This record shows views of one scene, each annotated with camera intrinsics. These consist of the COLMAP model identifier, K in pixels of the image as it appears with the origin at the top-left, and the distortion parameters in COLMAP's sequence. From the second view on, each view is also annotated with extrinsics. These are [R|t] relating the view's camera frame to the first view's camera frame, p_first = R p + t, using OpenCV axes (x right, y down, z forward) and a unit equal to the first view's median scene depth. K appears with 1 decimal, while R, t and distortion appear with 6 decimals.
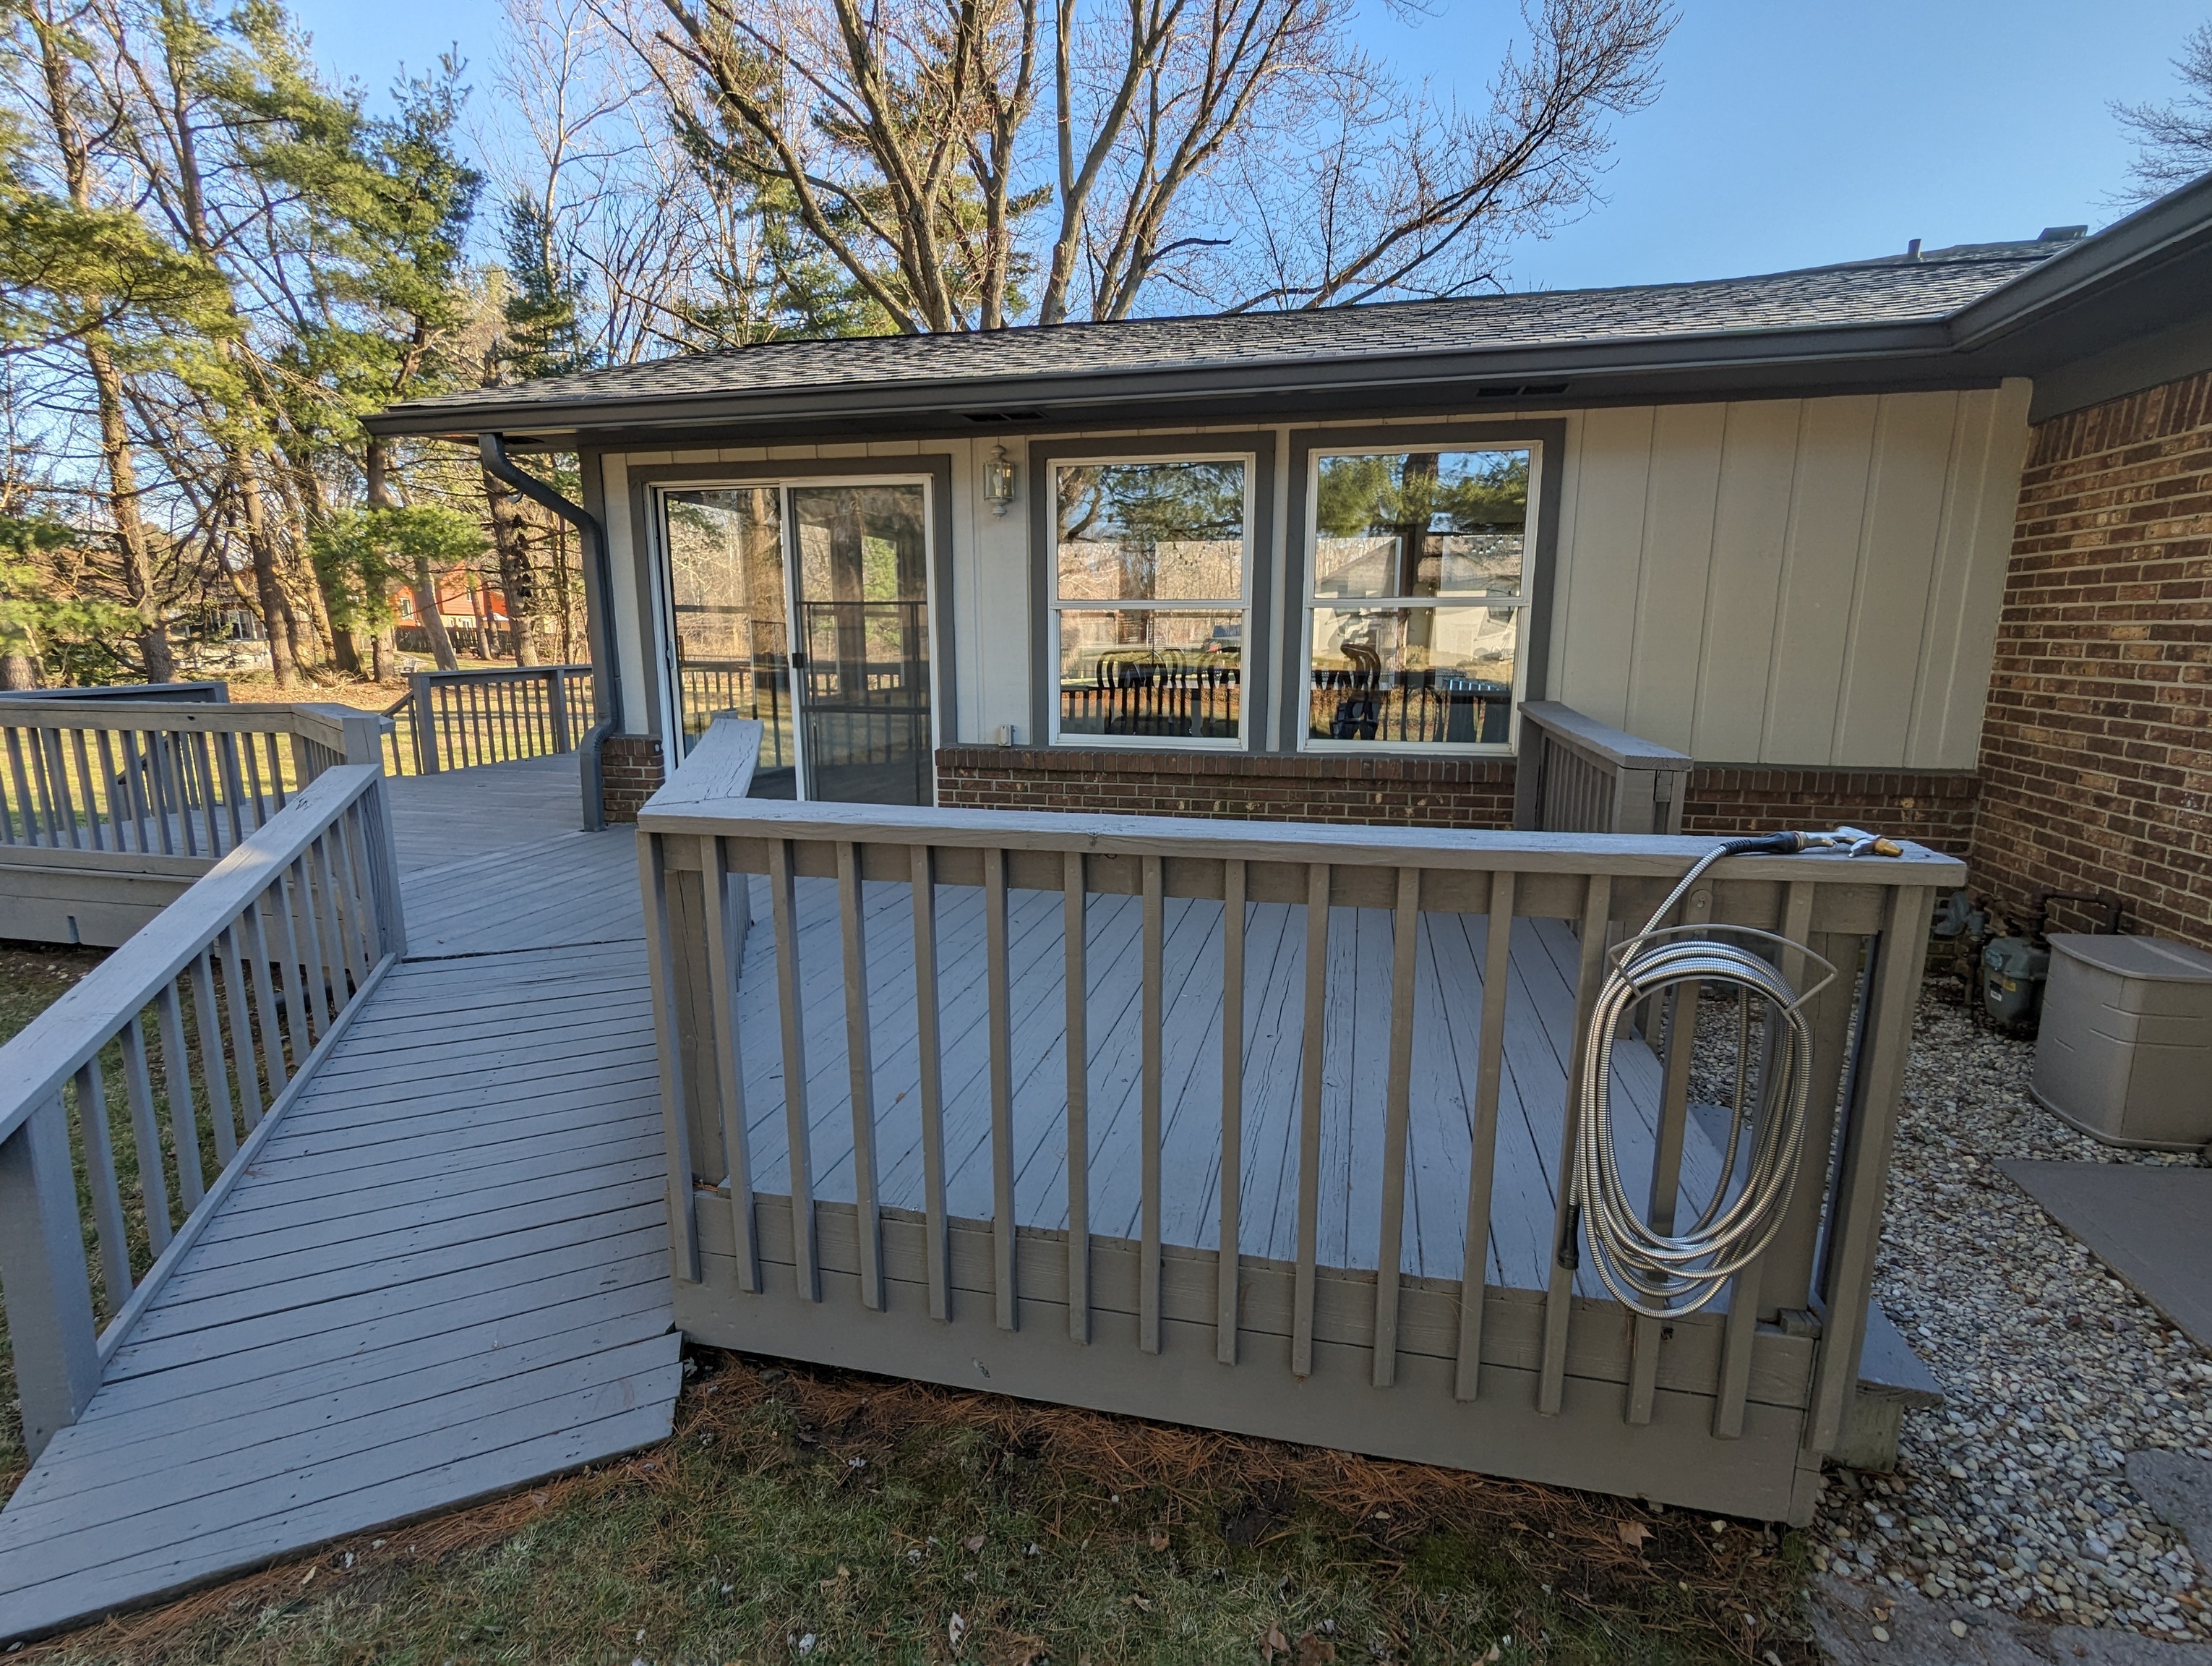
lens RADIAL K [[1050.7, 0, 1107.6], [0, 1050.7, 824.0], [0, 0, 1]] dist [-0.002316, -0.000788]
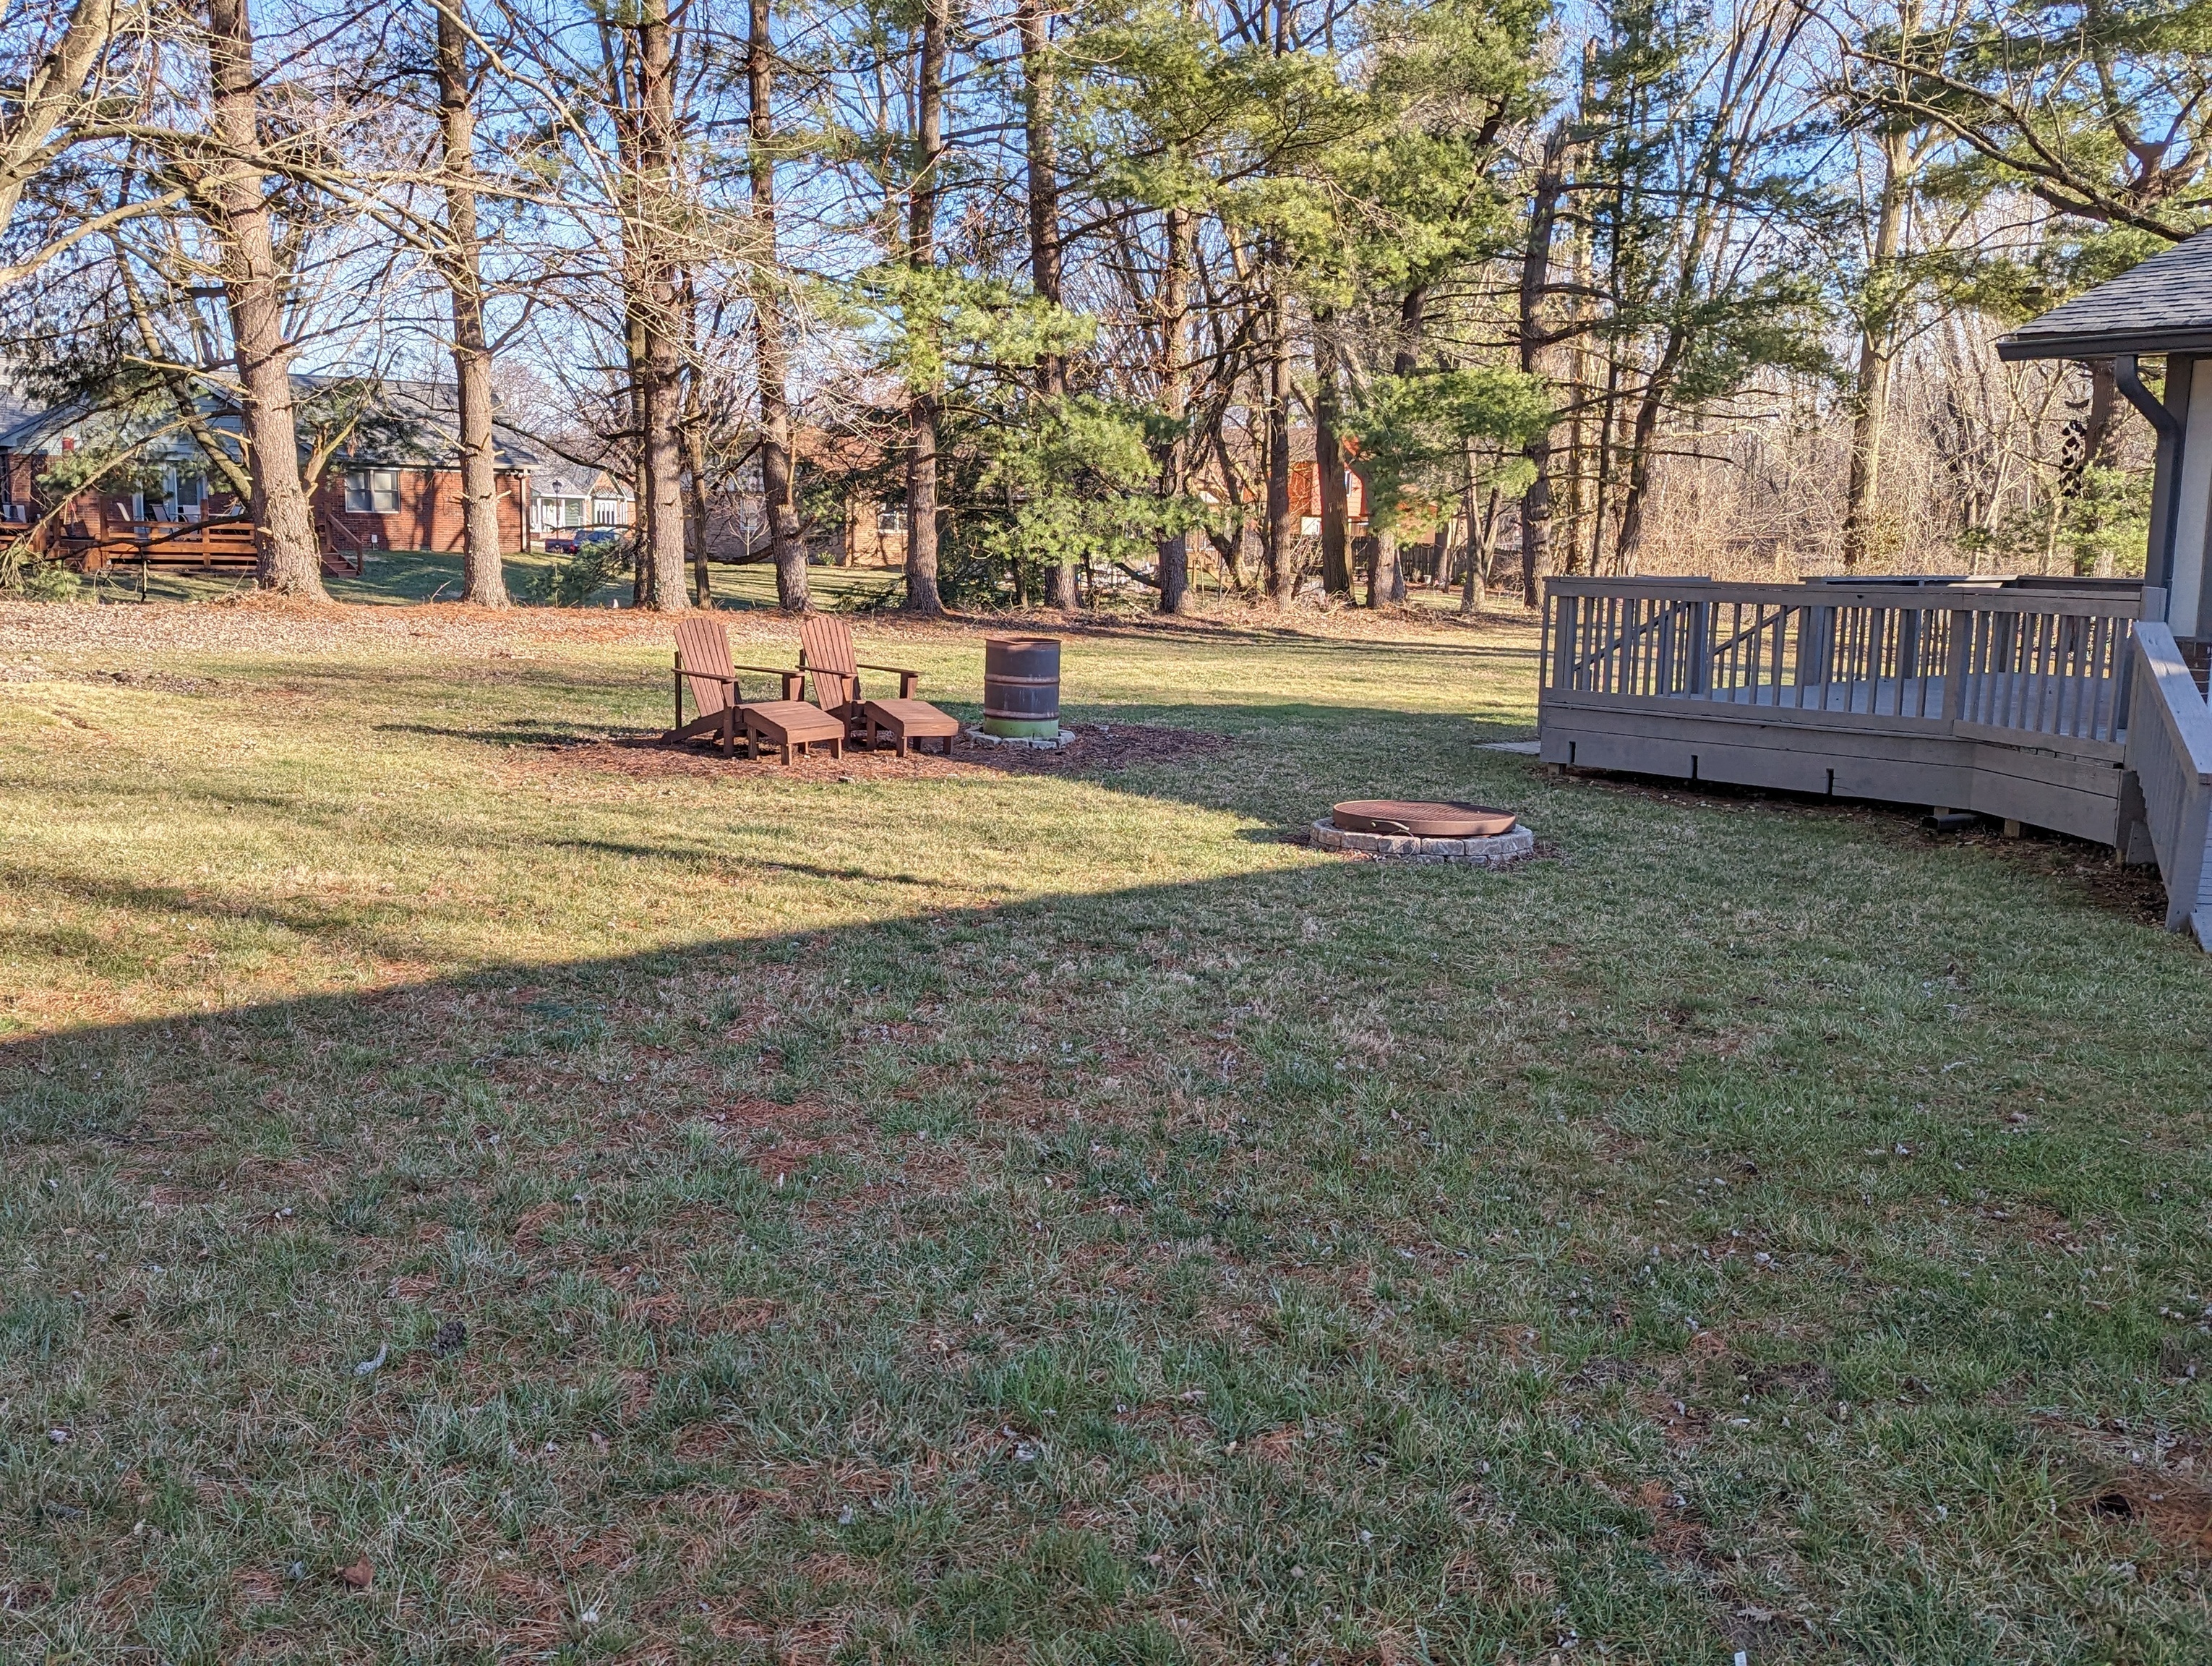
lens RADIAL K [[2021.5, 0, 1097.5], [0, 2021.5, 836.2], [0, 0, 1]] dist [0.053266, -0.003127]
pose [[0.809700, 0.100586, -0.578159, -0.027318], [-0.125669, 0.992066, -0.003401, 0.061071], [0.573230, 0.075411, 0.815917, -0.298041]]
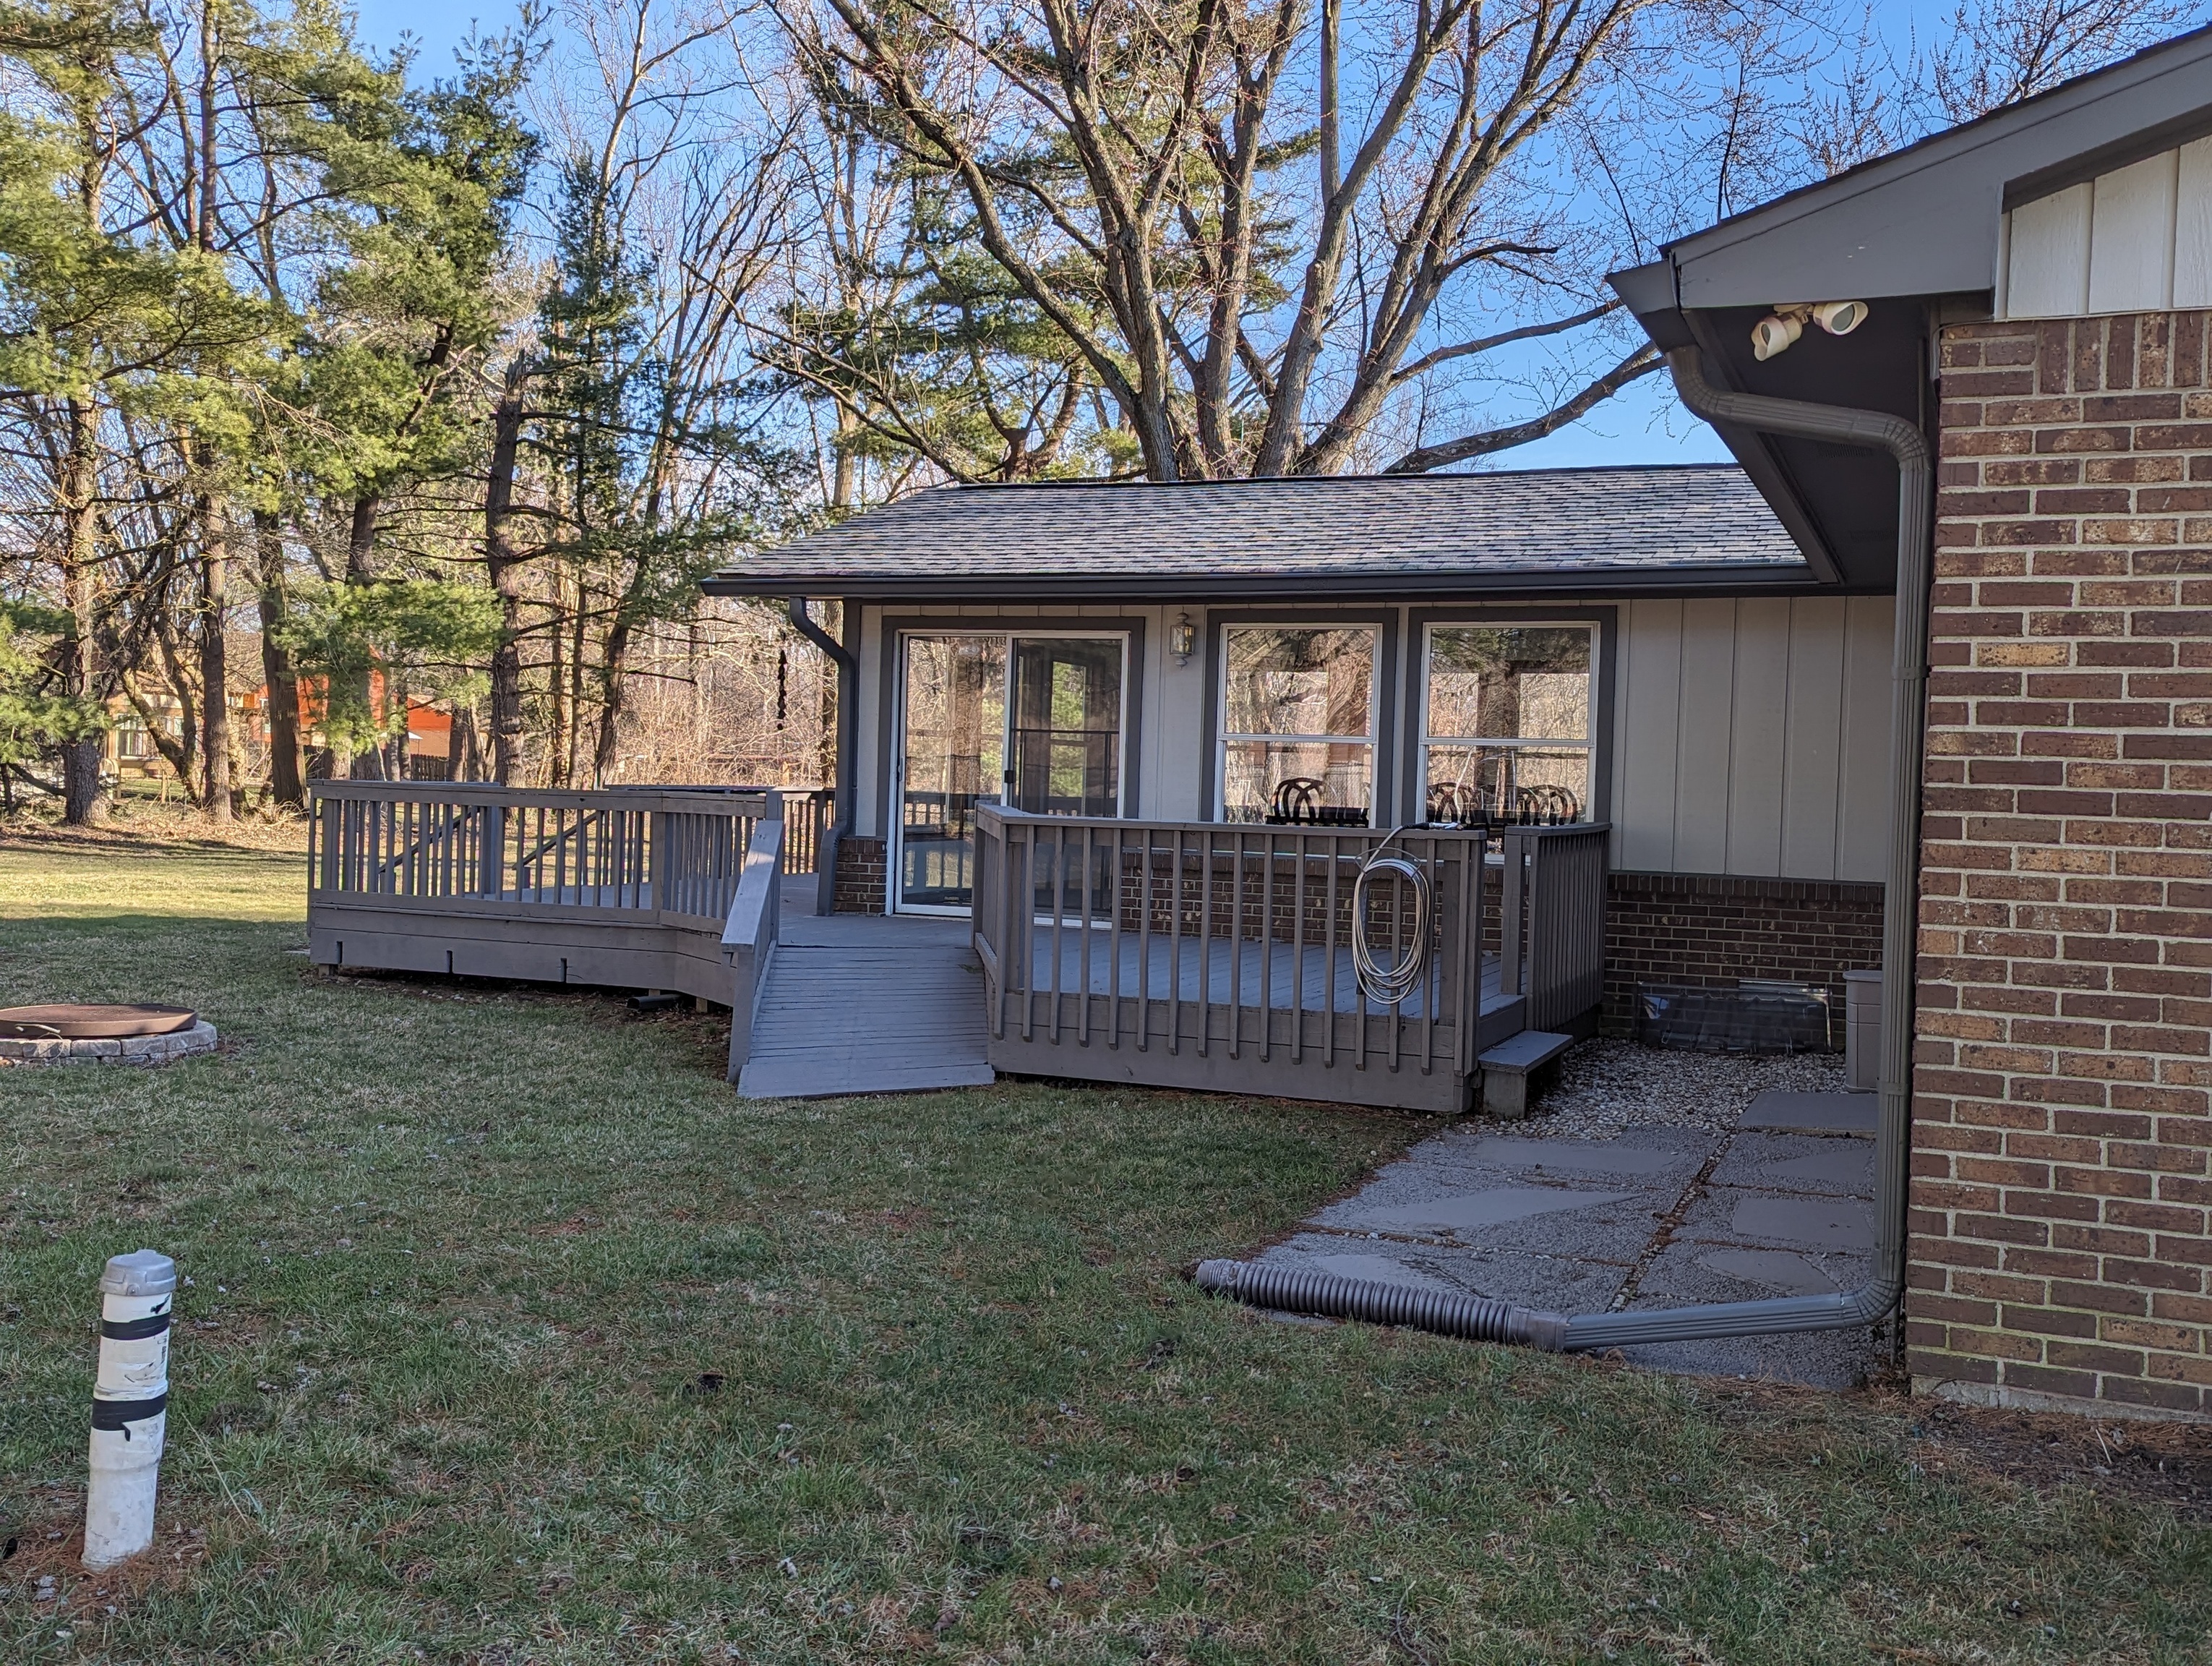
lens RADIAL K [[2021.5, 0, 1097.5], [0, 2021.5, 836.2], [0, 0, 1]] dist [0.053266, -0.003127]
pose [[0.985338, 0.034981, -0.166987, 0.045857], [-0.060742, 0.986551, -0.151751, 0.061177], [0.159433, 0.159669, 0.974211, -0.292934]]
